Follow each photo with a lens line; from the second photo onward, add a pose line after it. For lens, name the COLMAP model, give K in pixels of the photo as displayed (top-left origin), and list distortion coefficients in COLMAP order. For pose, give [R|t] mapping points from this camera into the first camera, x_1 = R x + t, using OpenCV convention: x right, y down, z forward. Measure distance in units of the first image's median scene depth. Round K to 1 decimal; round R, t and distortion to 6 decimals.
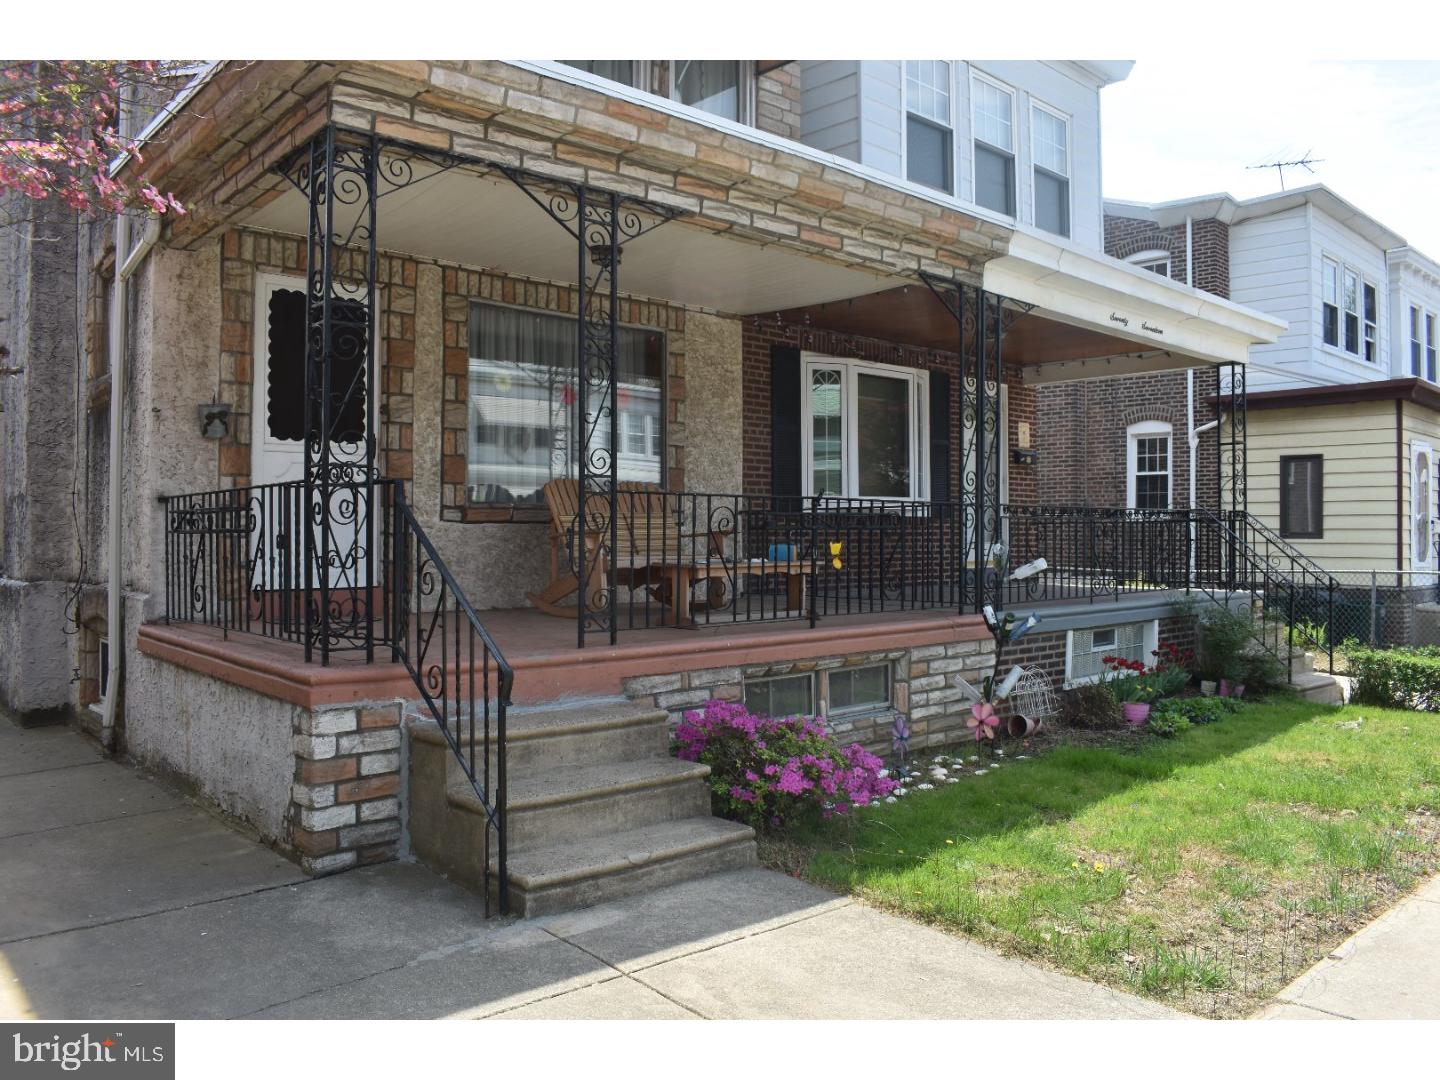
lens RADIAL K [[1117.7, 0, 728.1], [0, 1117.7, 539.4], [0, 0, 1]] dist [-0.097021, 0.016386]
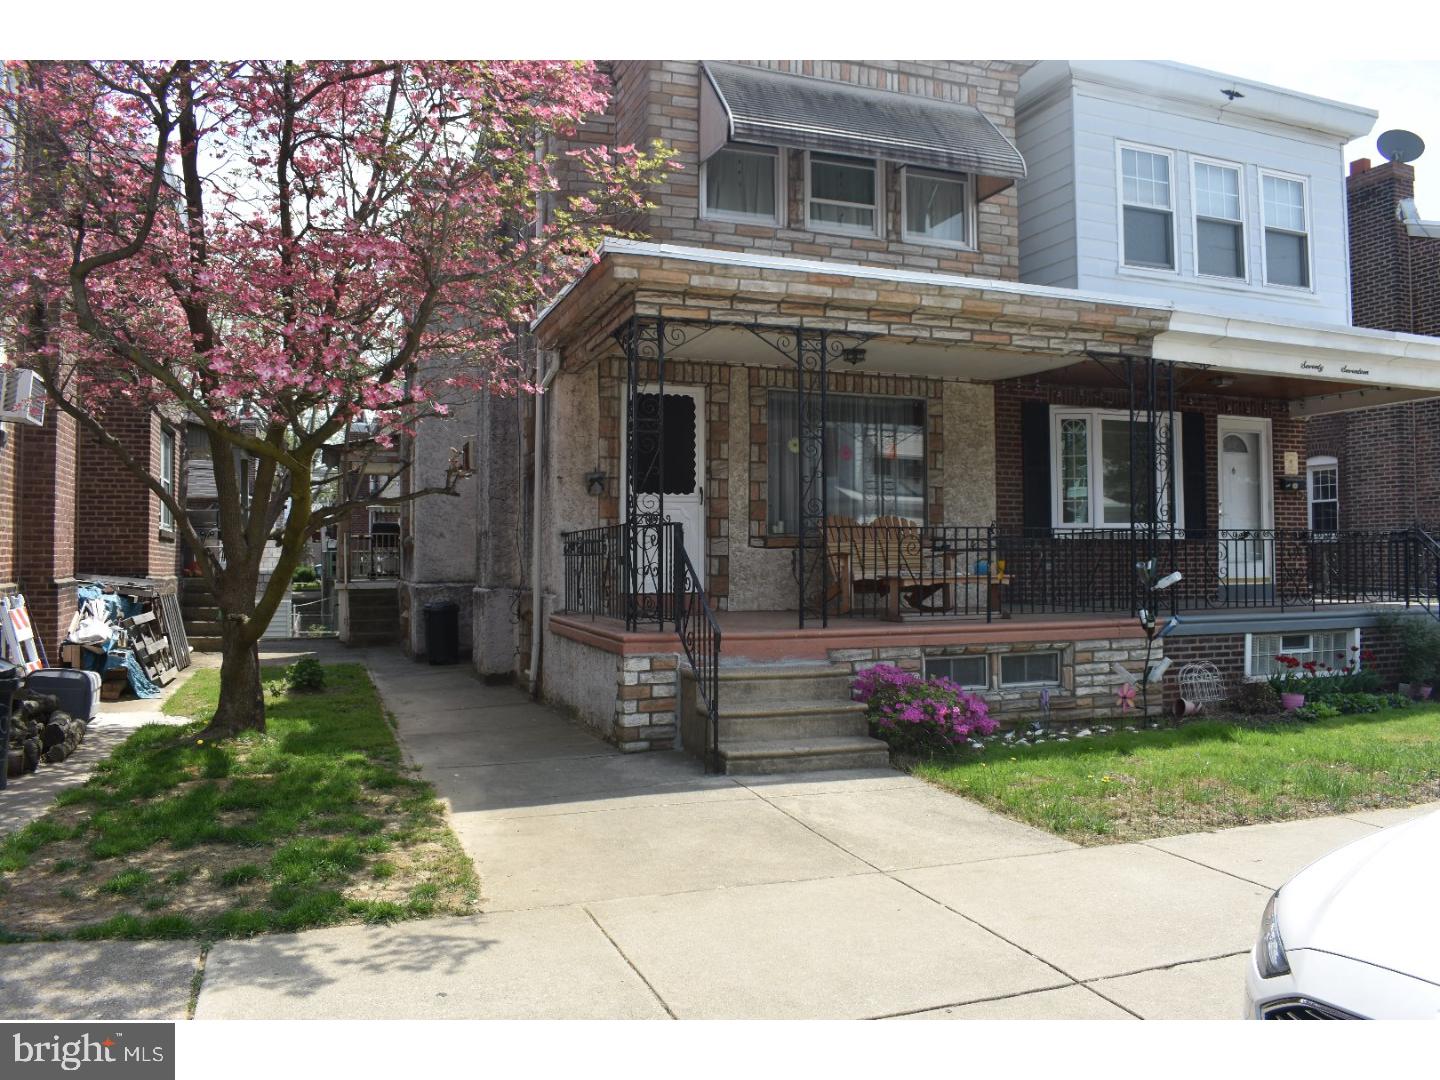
lens RADIAL K [[1117.7, 0, 730.7], [0, 1117.7, 537.0], [0, 0, 1]] dist [-0.097021, 0.016386]
pose [[0.927859, -0.011884, -0.372743, 0.286344], [0.002828, 0.999688, -0.024835, 0.006930], [0.372921, 0.021989, 0.927602, -0.377864]]
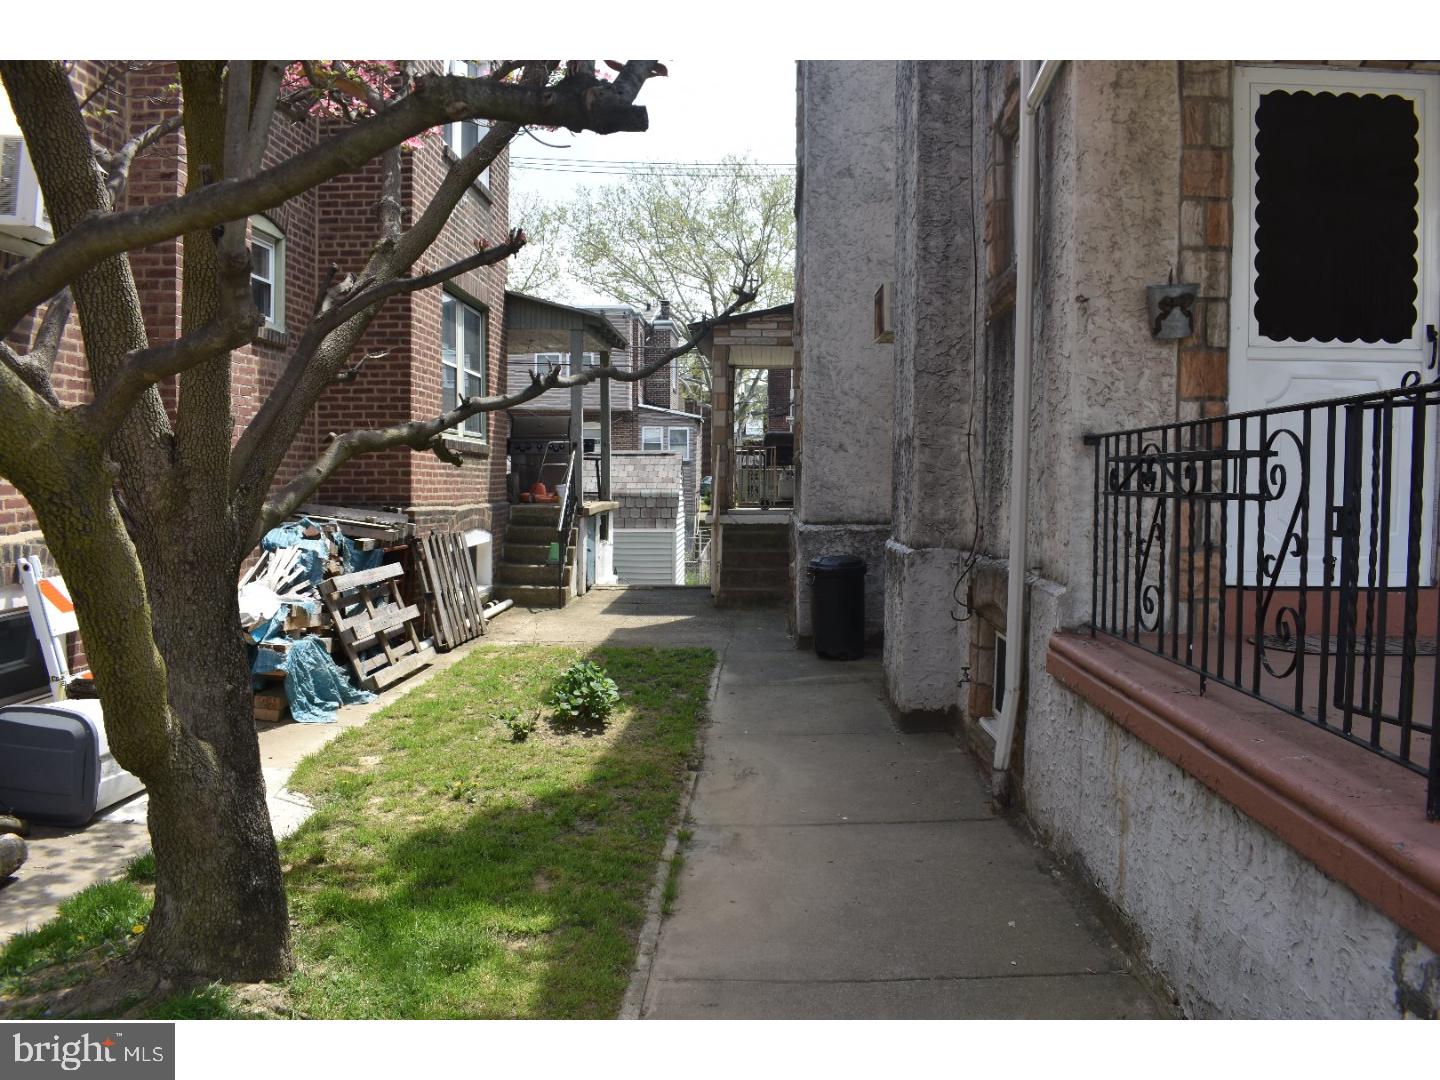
lens RADIAL K [[1117.7, 0, 740.7], [0, 1117.7, 542.0], [0, 0, 1]] dist [-0.097021, 0.016386]
pose [[0.725073, 0.043860, -0.687273, -0.210249], [-0.008991, 0.998488, 0.054235, -0.009637], [0.688613, -0.033145, 0.724371, 0.371167]]
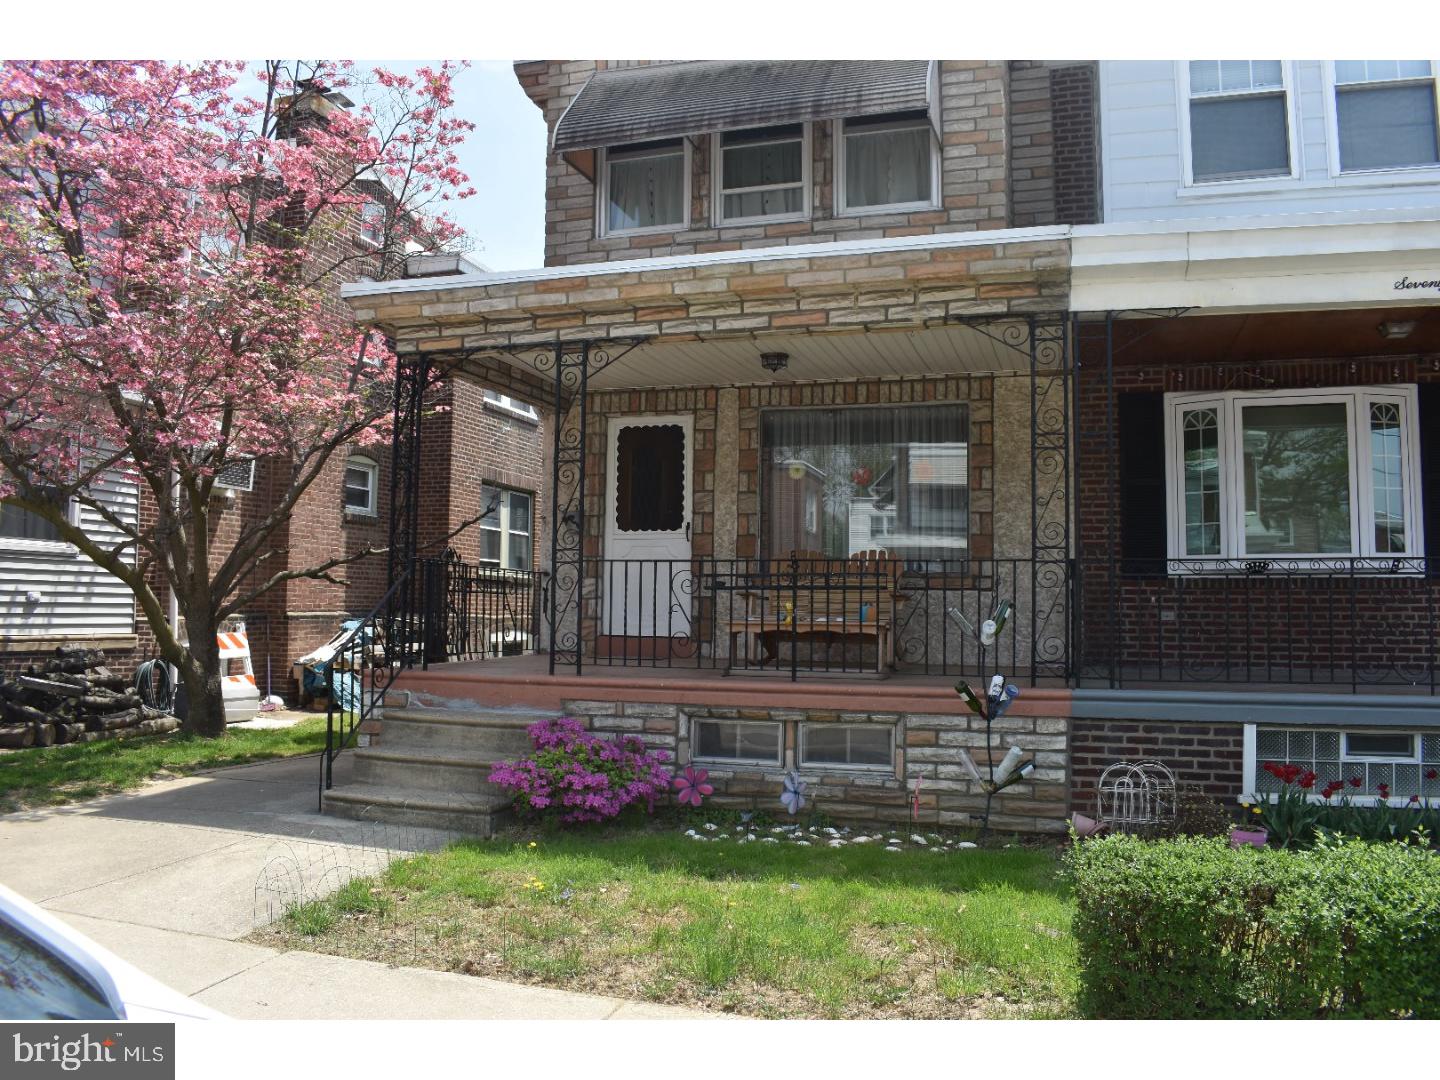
lens RADIAL K [[1117.7, 0, 731.0], [0, 1117.7, 544.3], [0, 0, 1]] dist [-0.097021, 0.016386]
pose [[0.508082, -0.045031, -0.860131, 0.953217], [-0.014473, 0.998045, -0.060800, 0.013495], [0.861187, 0.043340, 0.506437, 0.395913]]
